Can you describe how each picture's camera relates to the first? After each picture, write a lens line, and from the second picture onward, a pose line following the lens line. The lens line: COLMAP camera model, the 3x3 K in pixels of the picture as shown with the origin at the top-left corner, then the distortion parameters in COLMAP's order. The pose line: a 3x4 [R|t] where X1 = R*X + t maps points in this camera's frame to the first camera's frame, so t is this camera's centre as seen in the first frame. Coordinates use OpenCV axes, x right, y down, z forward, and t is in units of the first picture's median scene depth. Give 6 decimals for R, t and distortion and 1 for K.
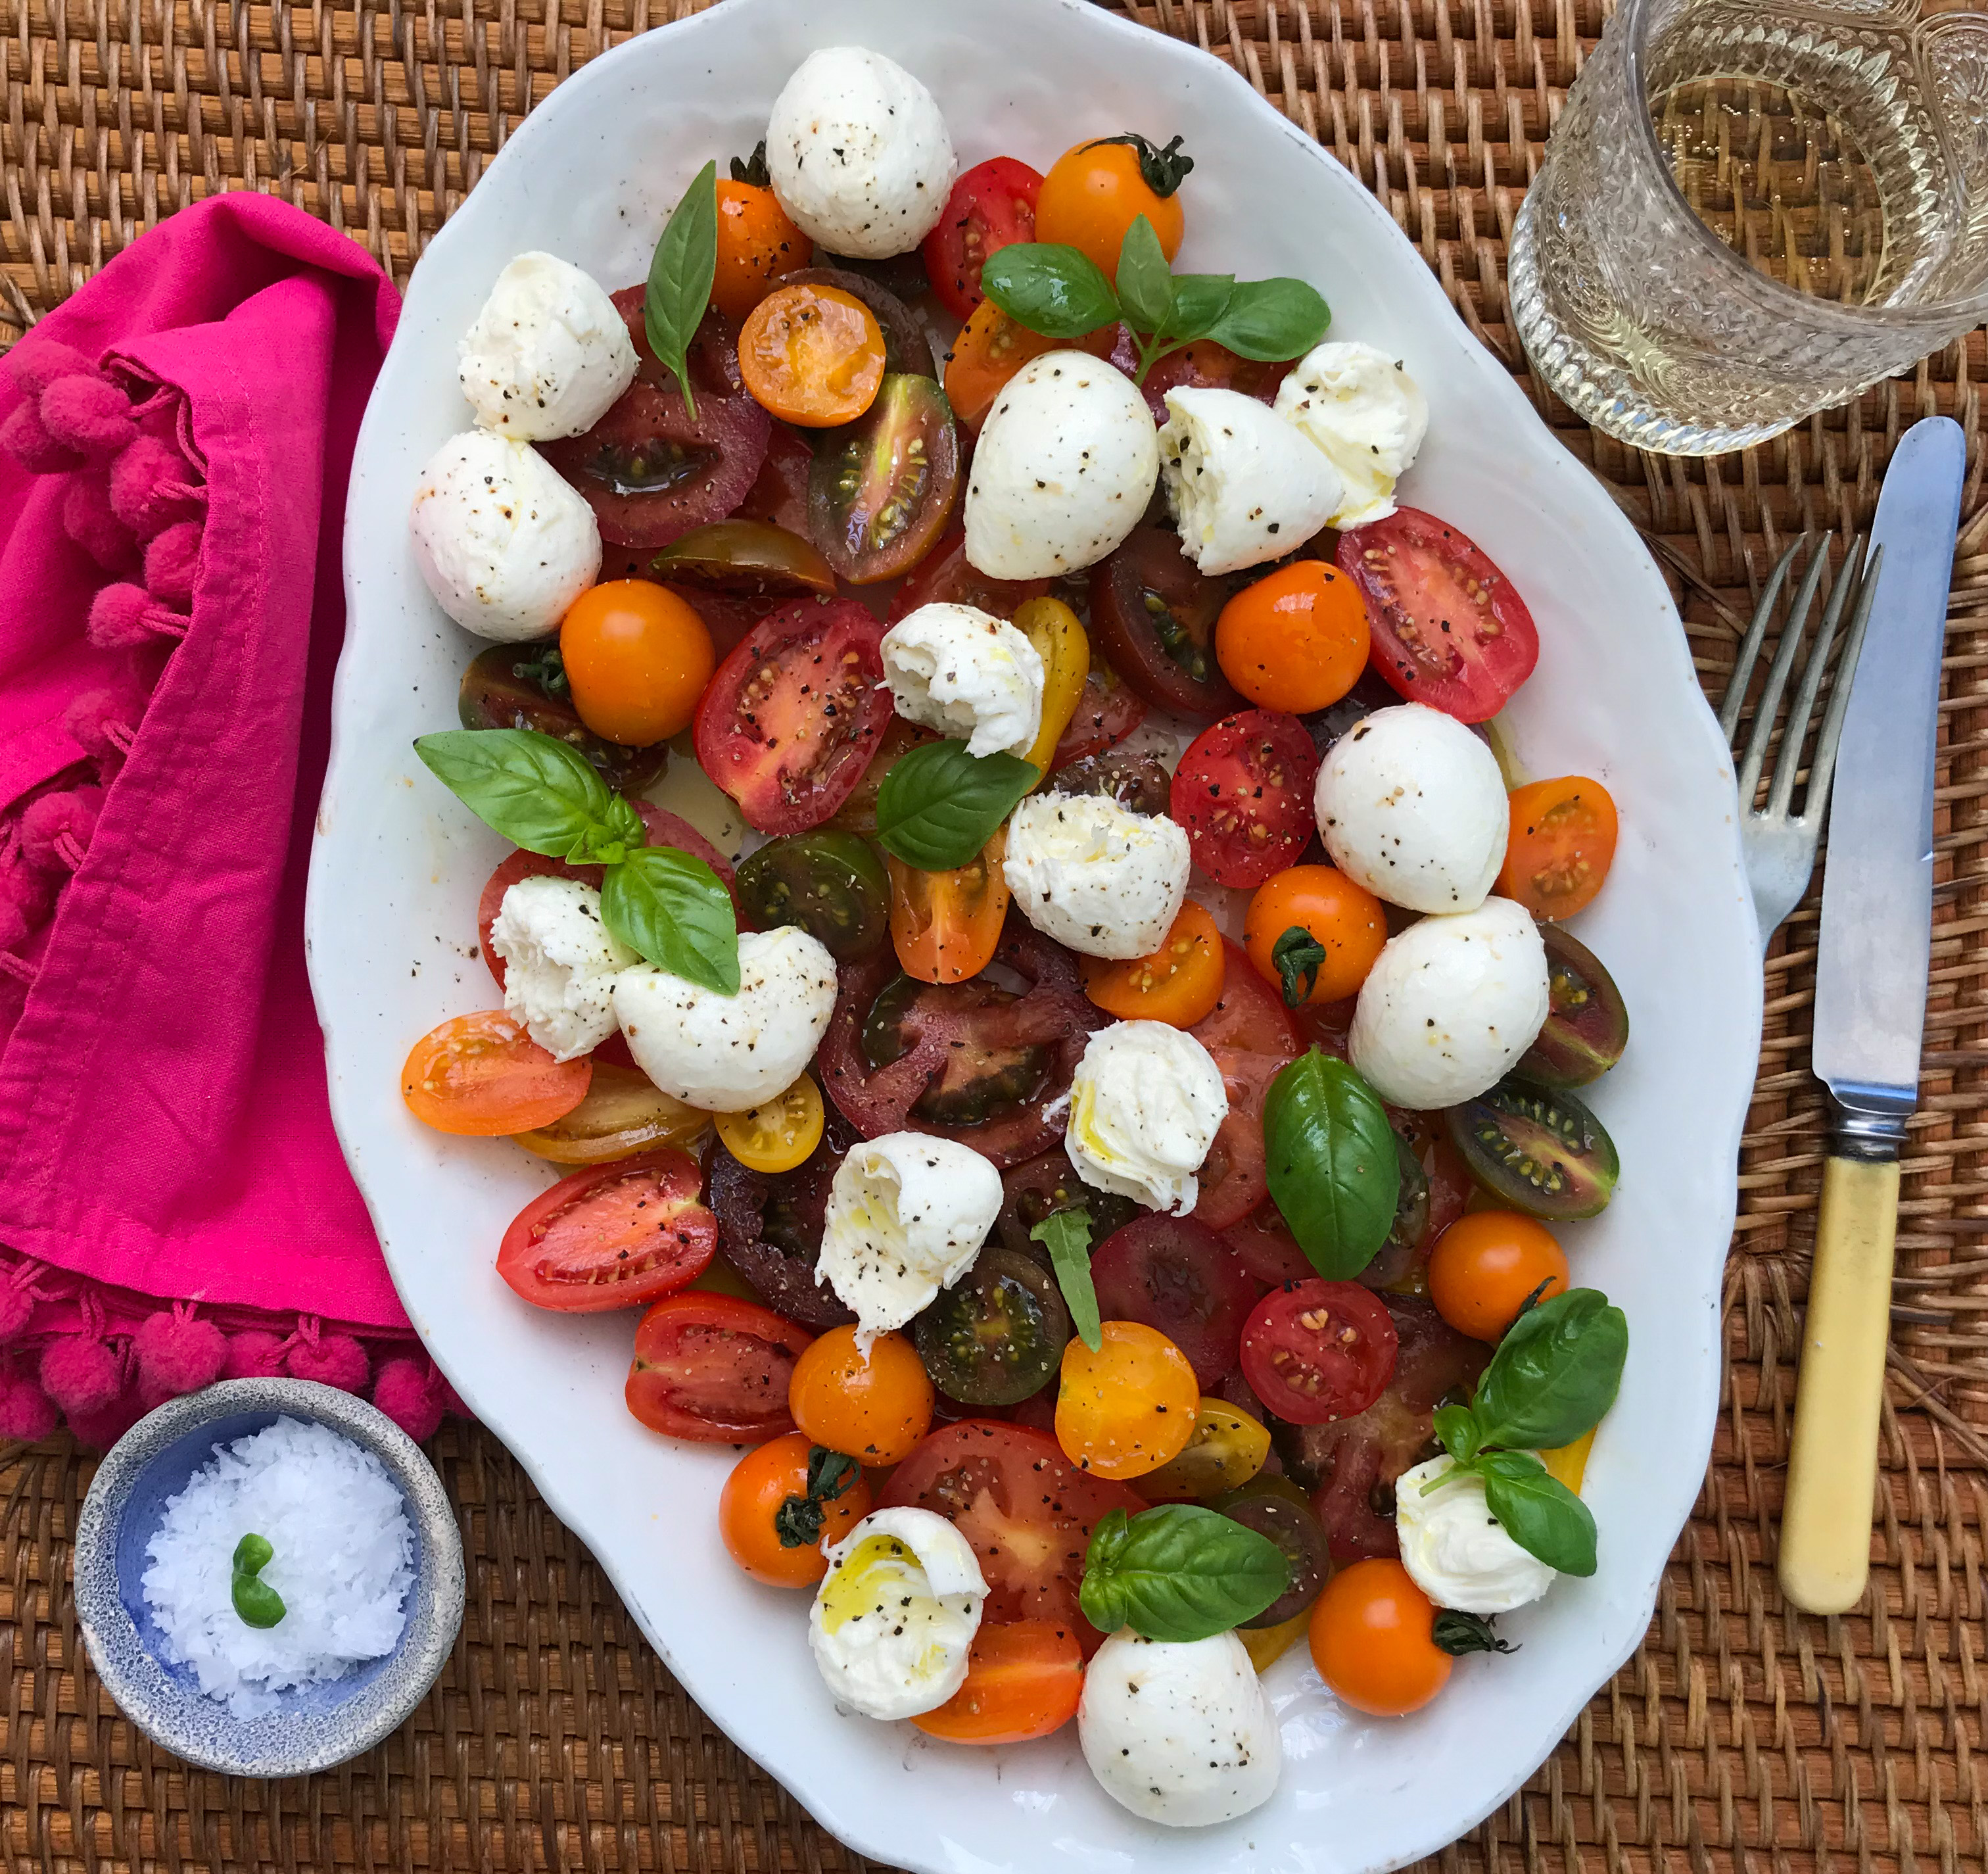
lens RADIAL K [[2156.8, 0, 995.0], [0, 2156.8, 977.4], [0, 0, 1]] dist [0.063858, -0.252730]
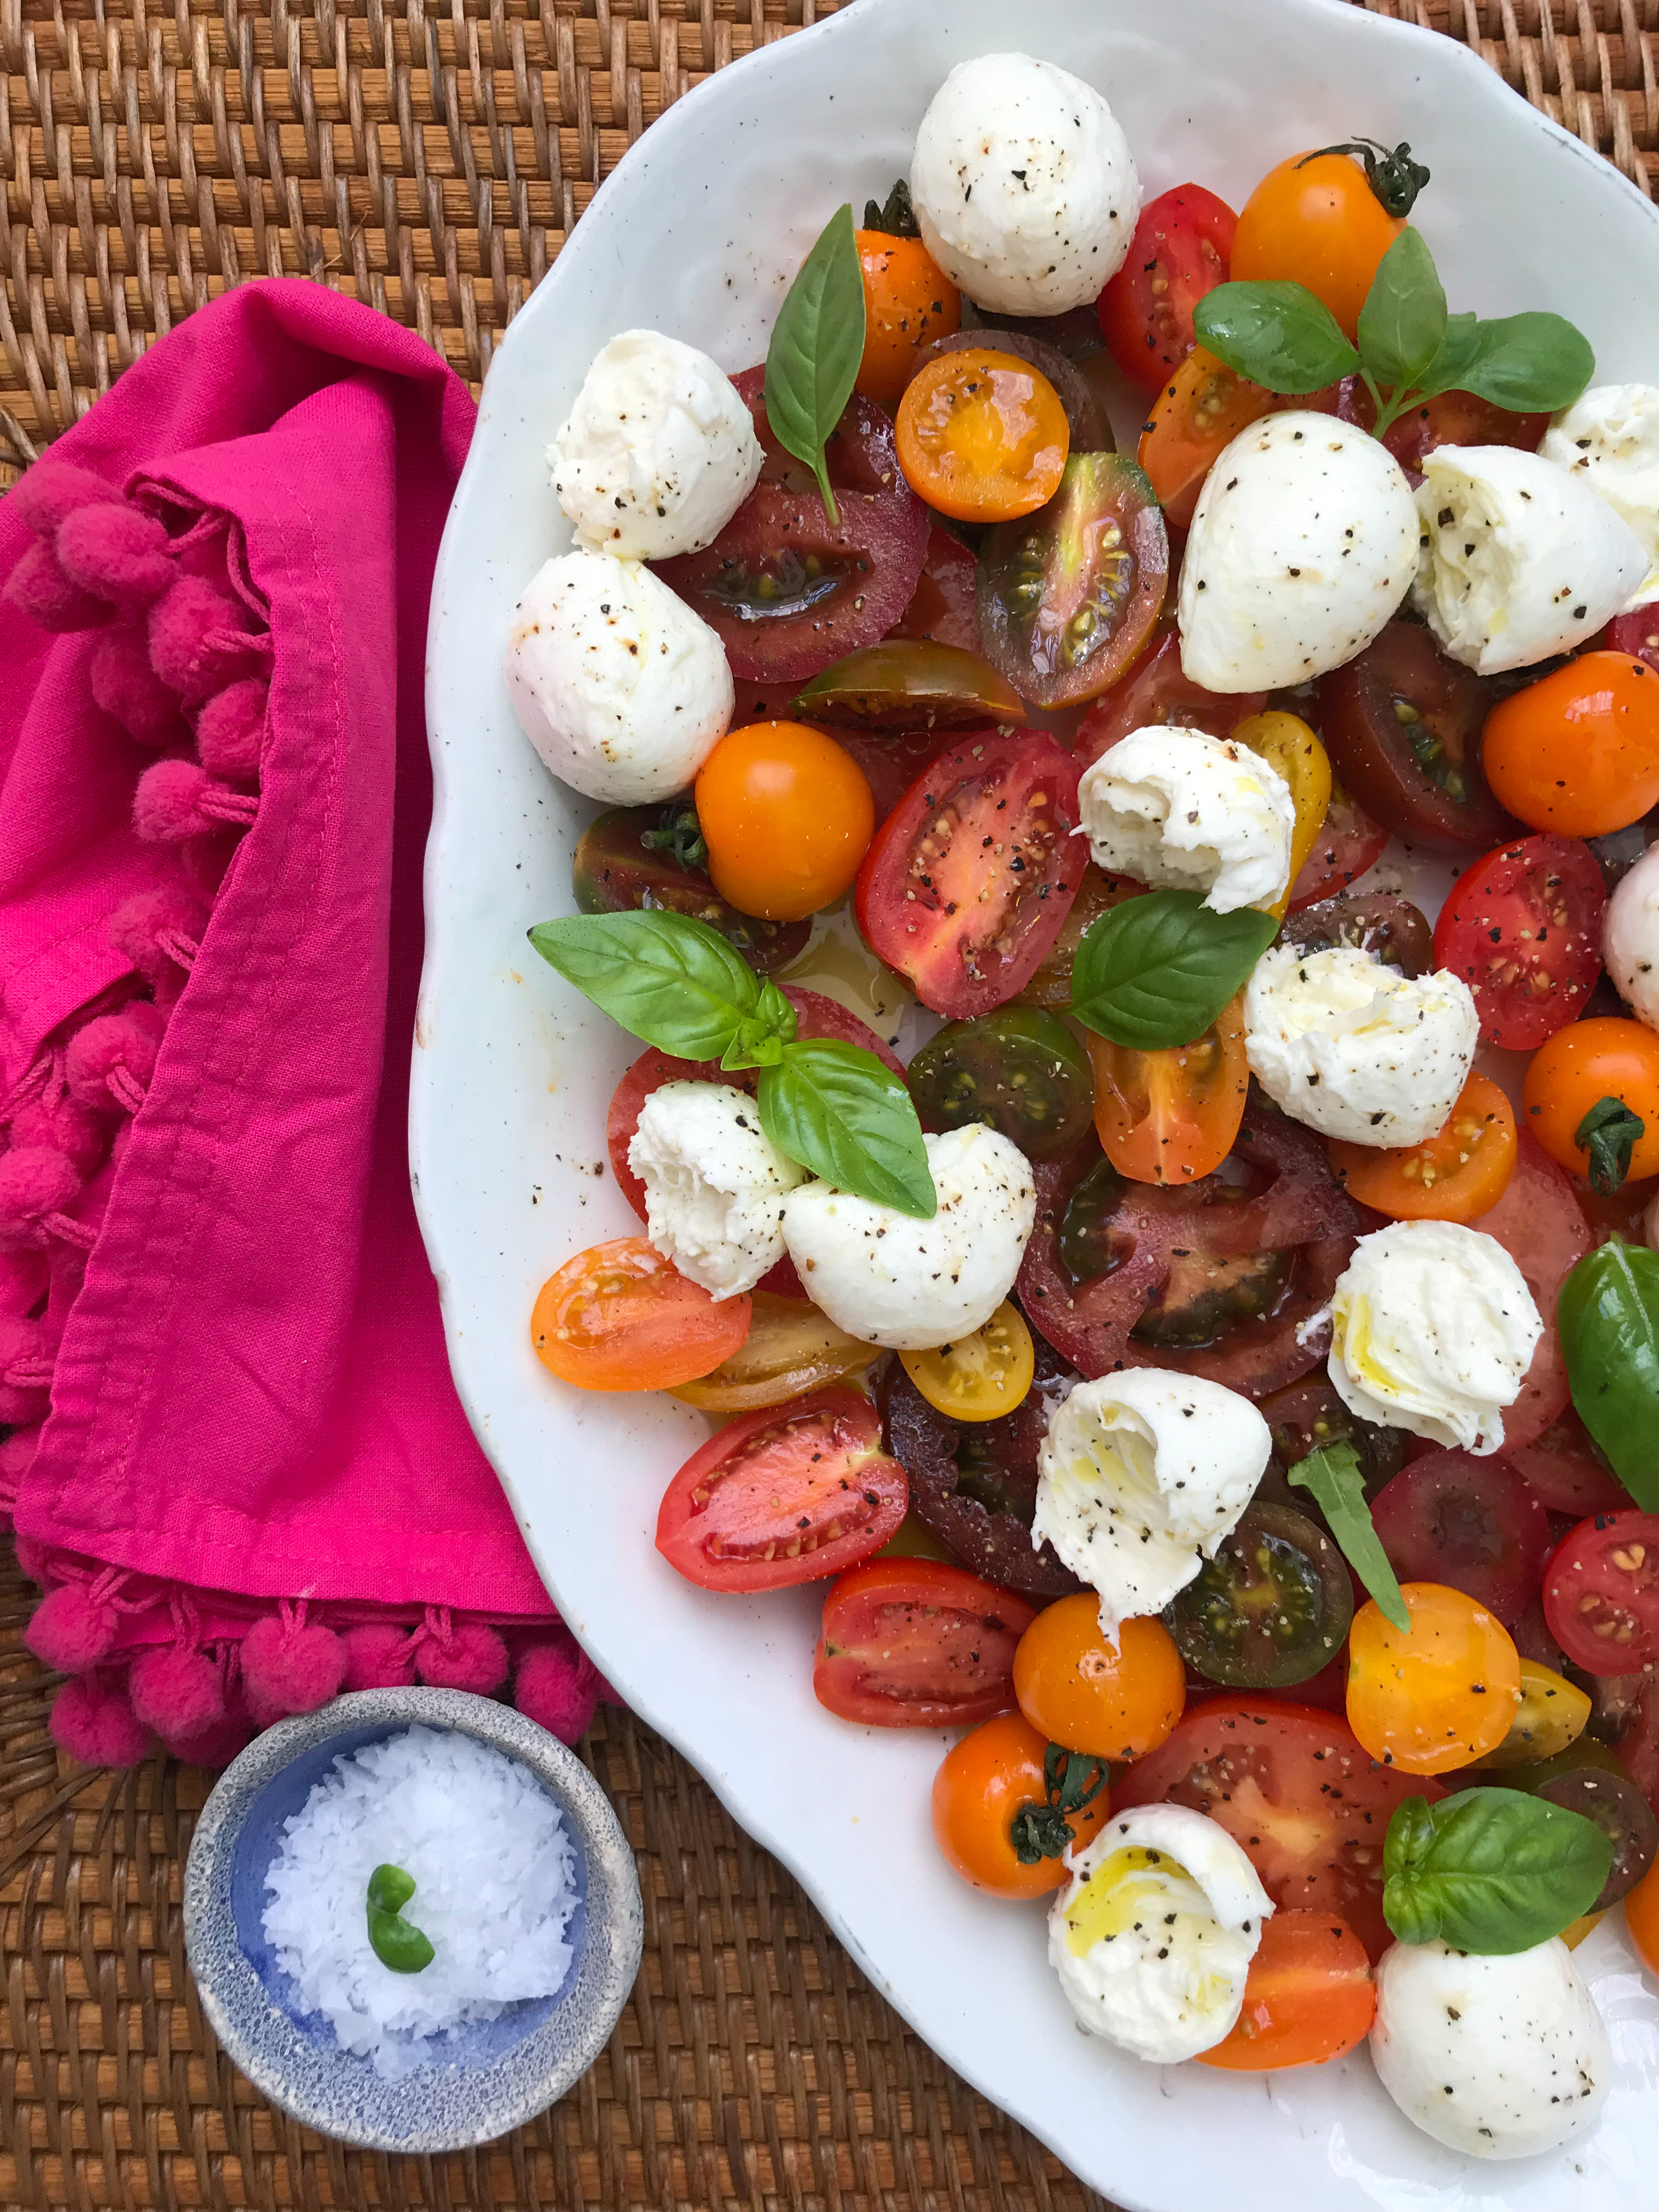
lens RADIAL K [[1818.8, 0, 829.5], [0, 1818.8, 1106.0], [0, 0, 1]] dist [-0.017077, -0.004114]
pose [[0.998437, -0.054117, -0.013936, -0.144635], [0.054545, 0.997985, 0.032422, -0.057742], [0.012153, -0.033132, 0.999377, 0.298525]]
